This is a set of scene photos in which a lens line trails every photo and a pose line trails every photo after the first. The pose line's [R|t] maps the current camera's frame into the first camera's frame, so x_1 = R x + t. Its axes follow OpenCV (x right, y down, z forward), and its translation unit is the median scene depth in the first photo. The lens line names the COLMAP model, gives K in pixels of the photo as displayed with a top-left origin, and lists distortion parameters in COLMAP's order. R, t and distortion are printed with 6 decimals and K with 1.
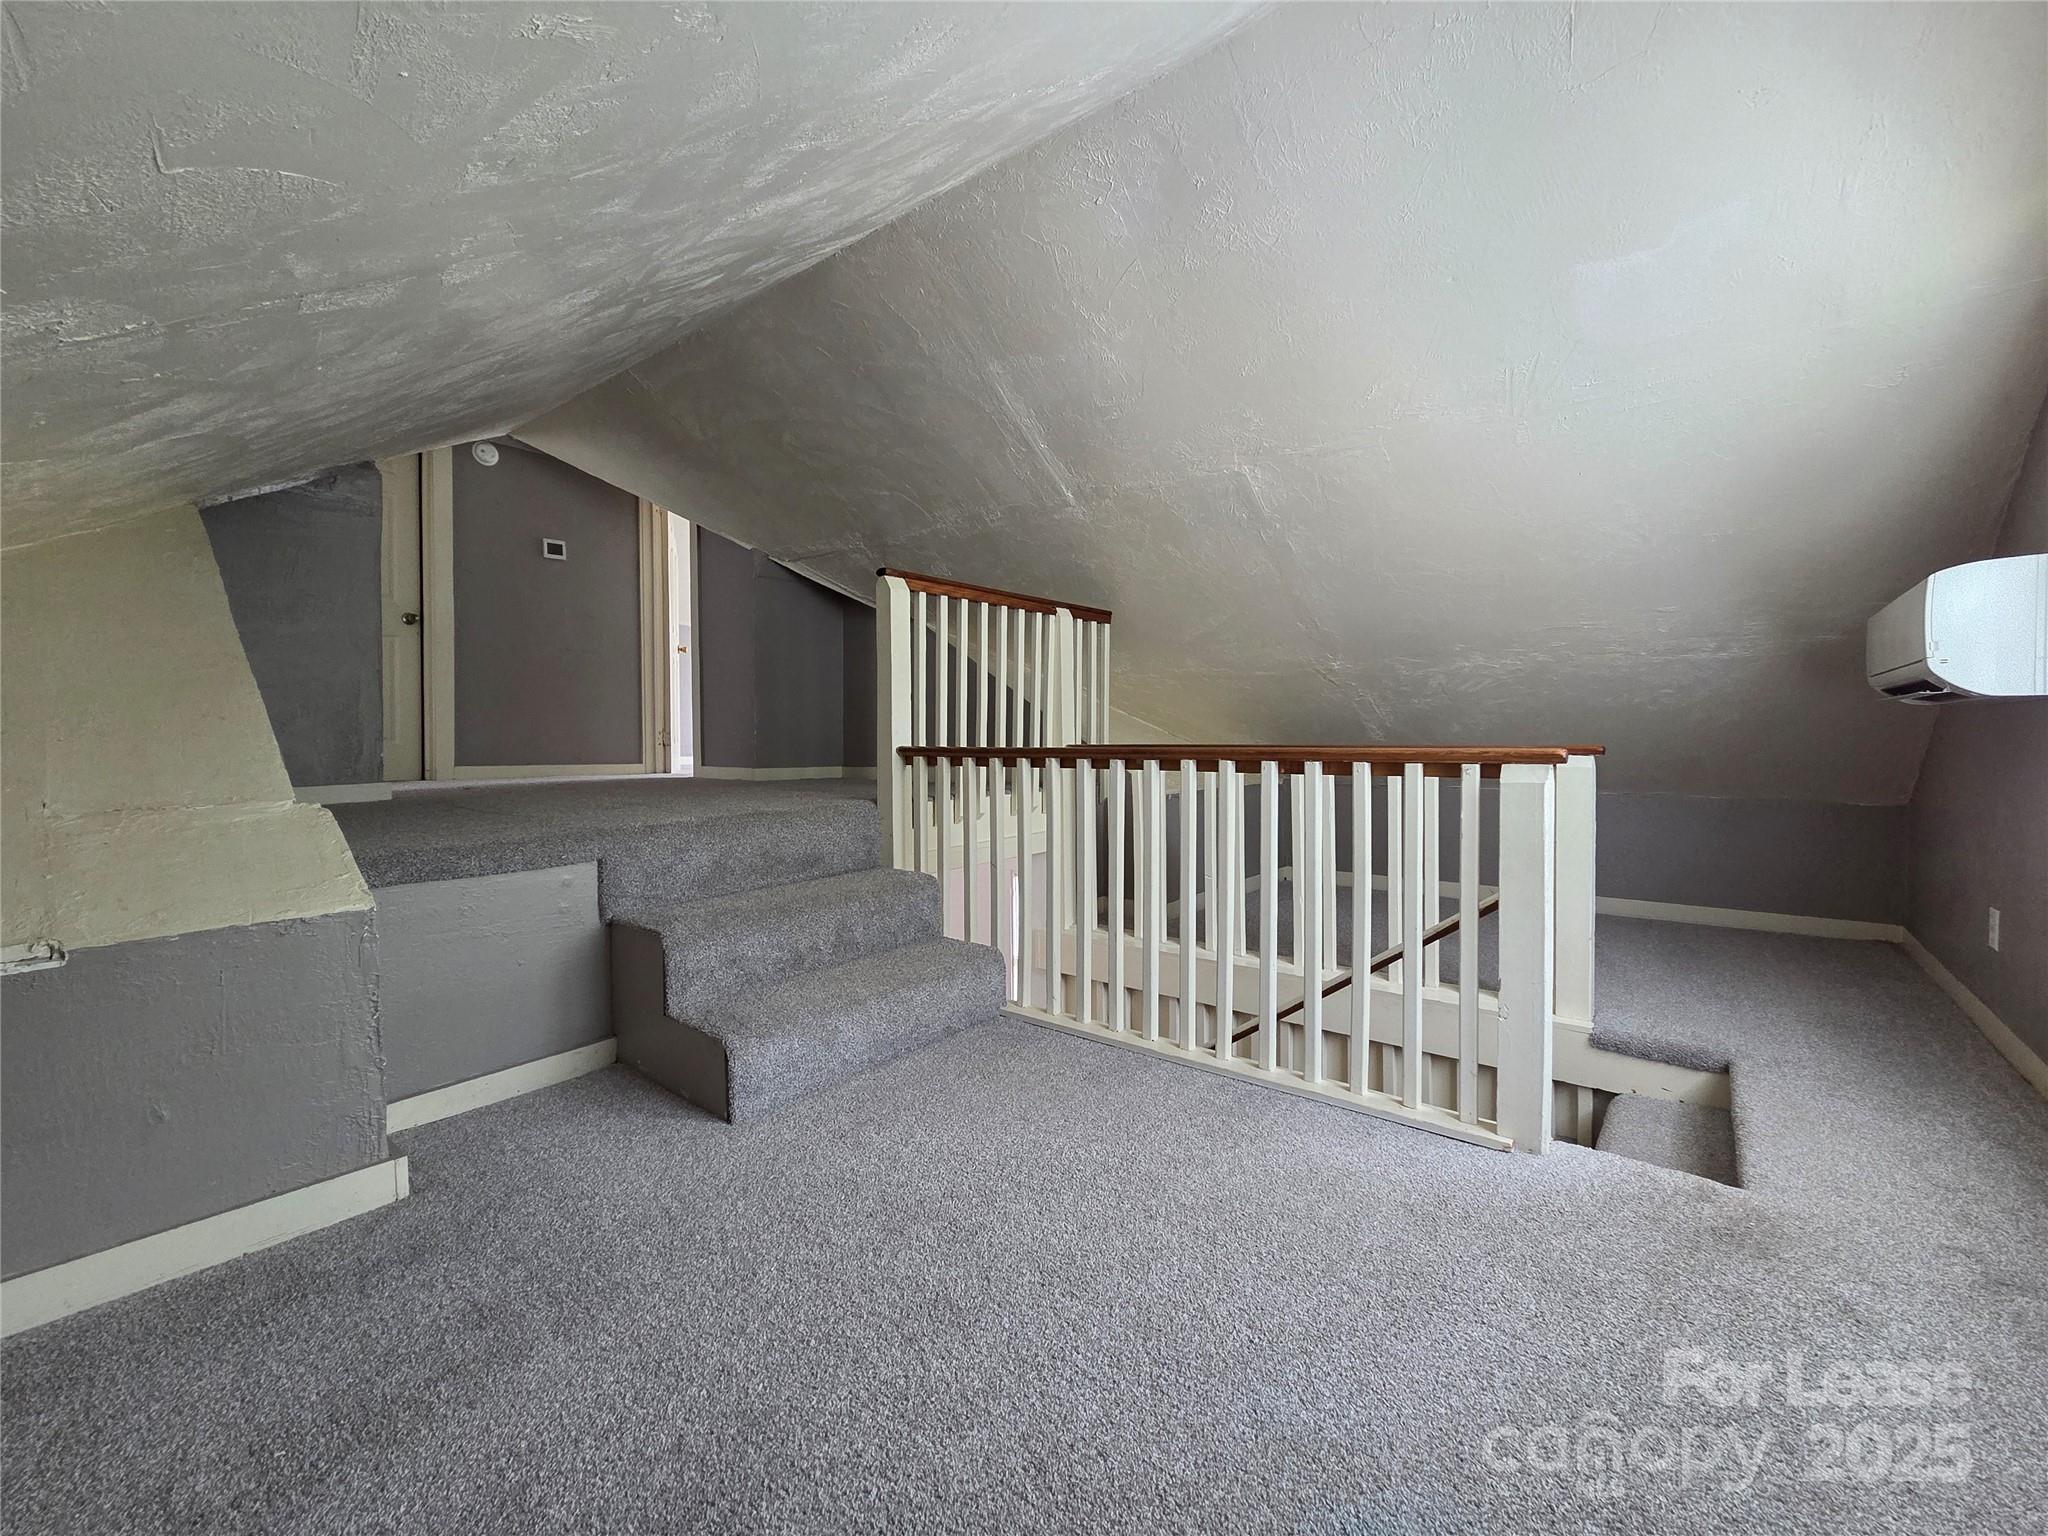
lens RADIAL K [[835.0, 0, 1029.4], [0, 835.0, 761.7], [0, 0, 1]] dist [-0.001155, 0.000490]
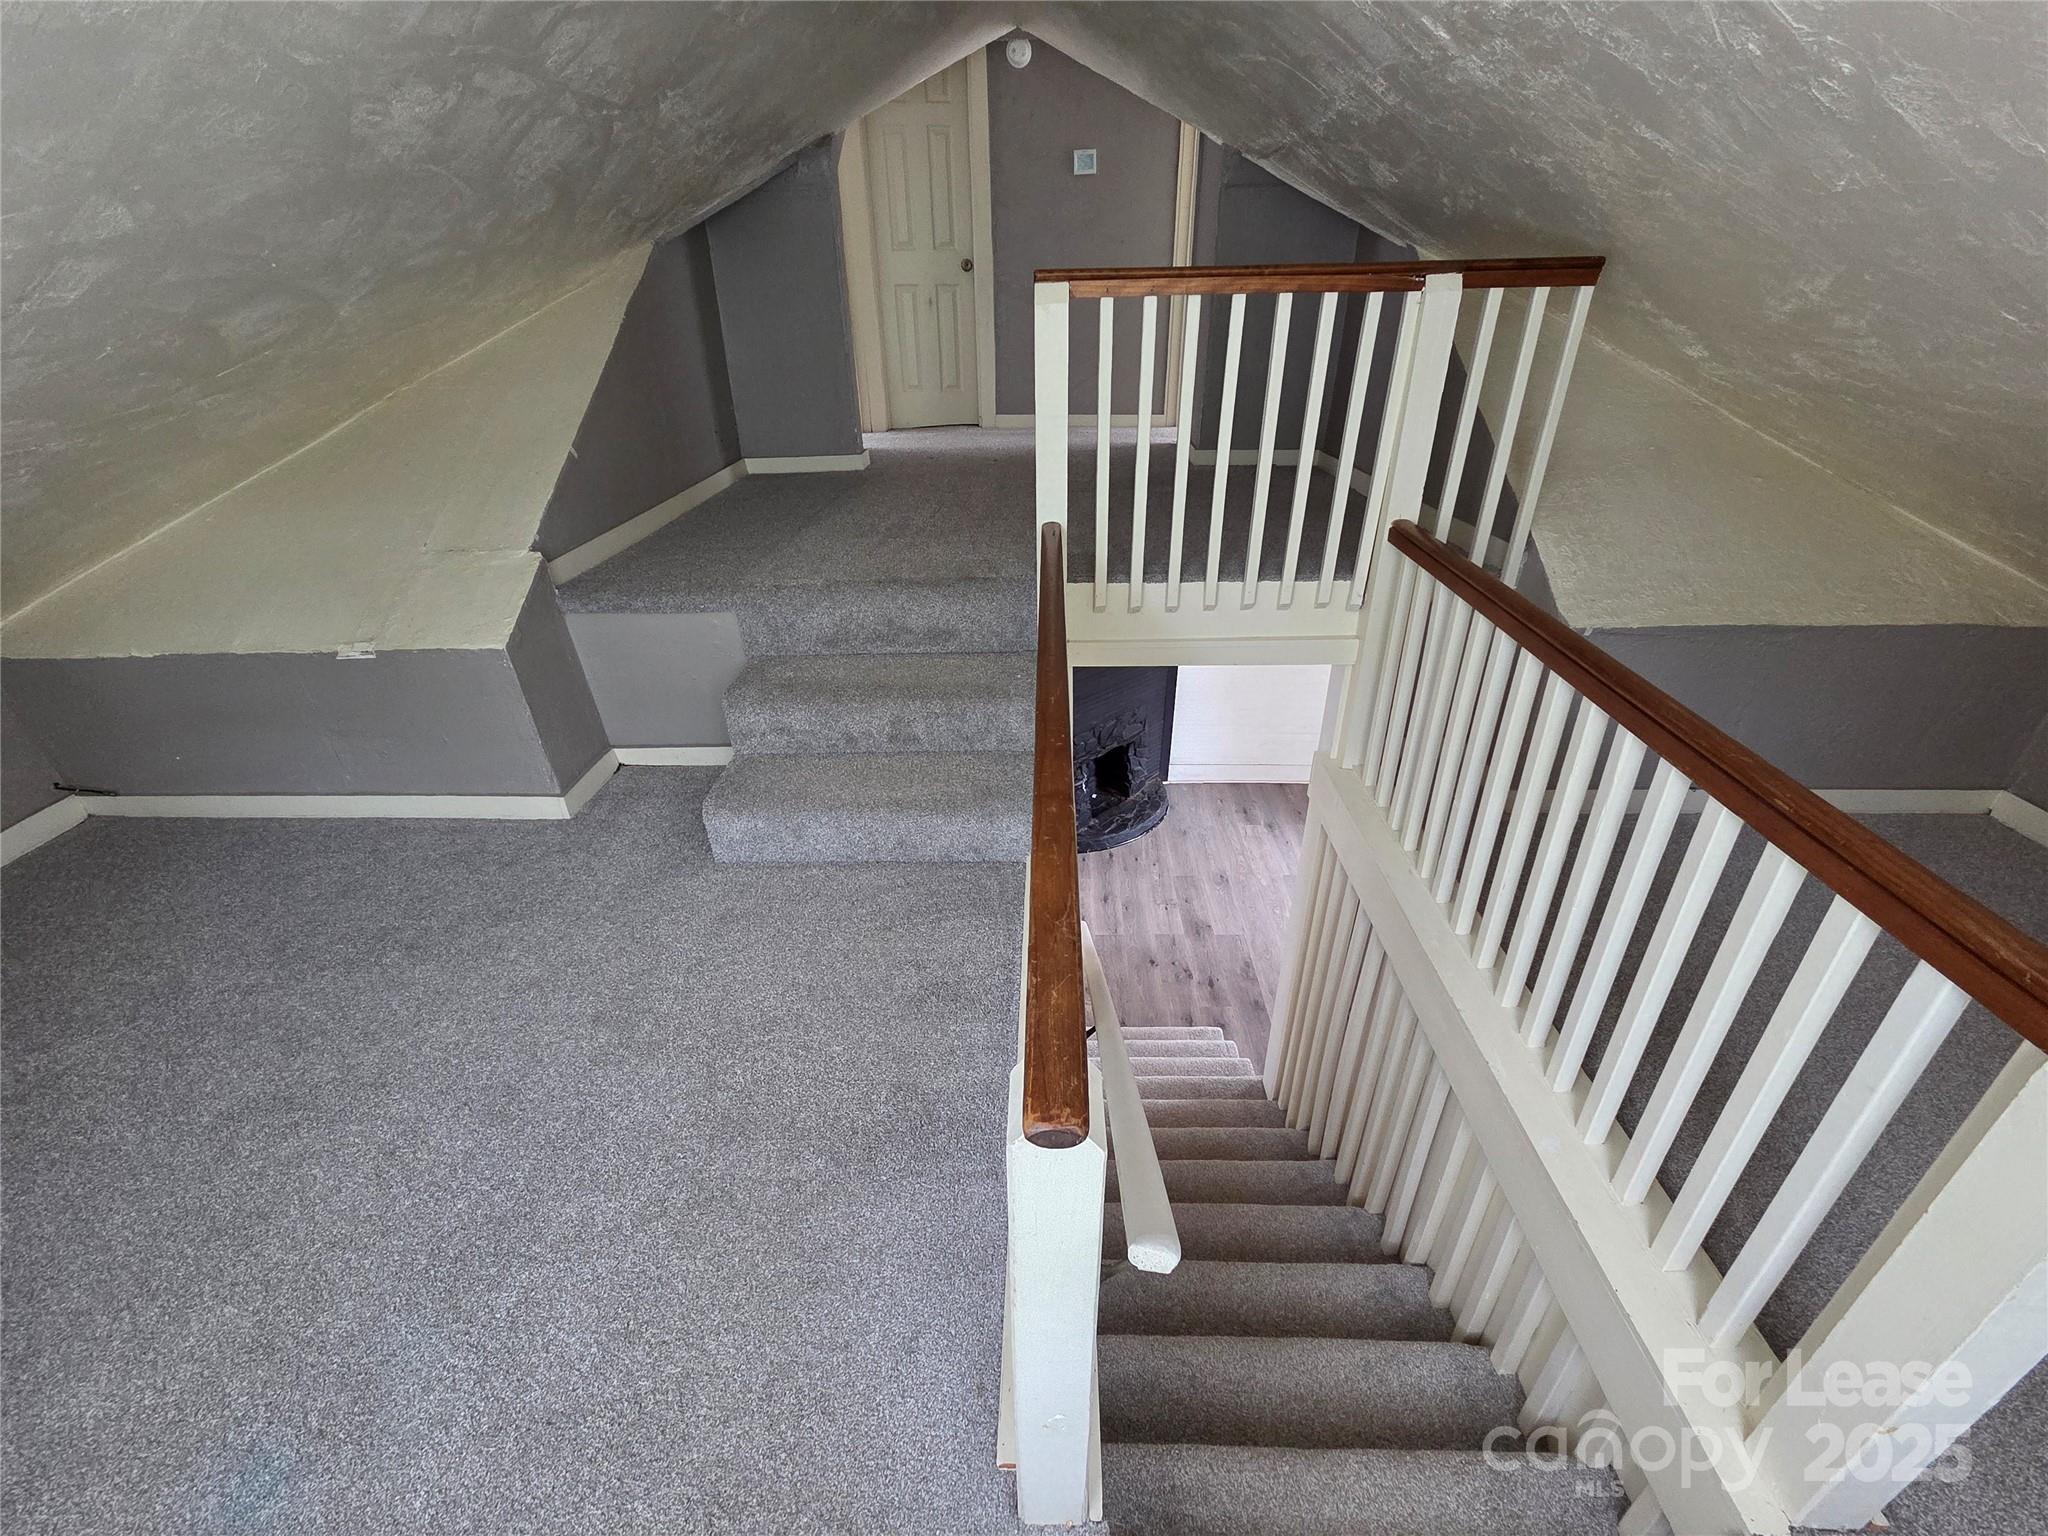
lens RADIAL K [[835.0, 0, 1029.4], [0, 835.0, 761.7], [0, 0, 1]] dist [-0.001155, 0.000490]
pose [[0.608689, 0.387421, -0.692389, 0.395273], [-0.010984, 0.876707, 0.480899, -0.165754], [0.793333, -0.285113, 0.537897, 0.385860]]
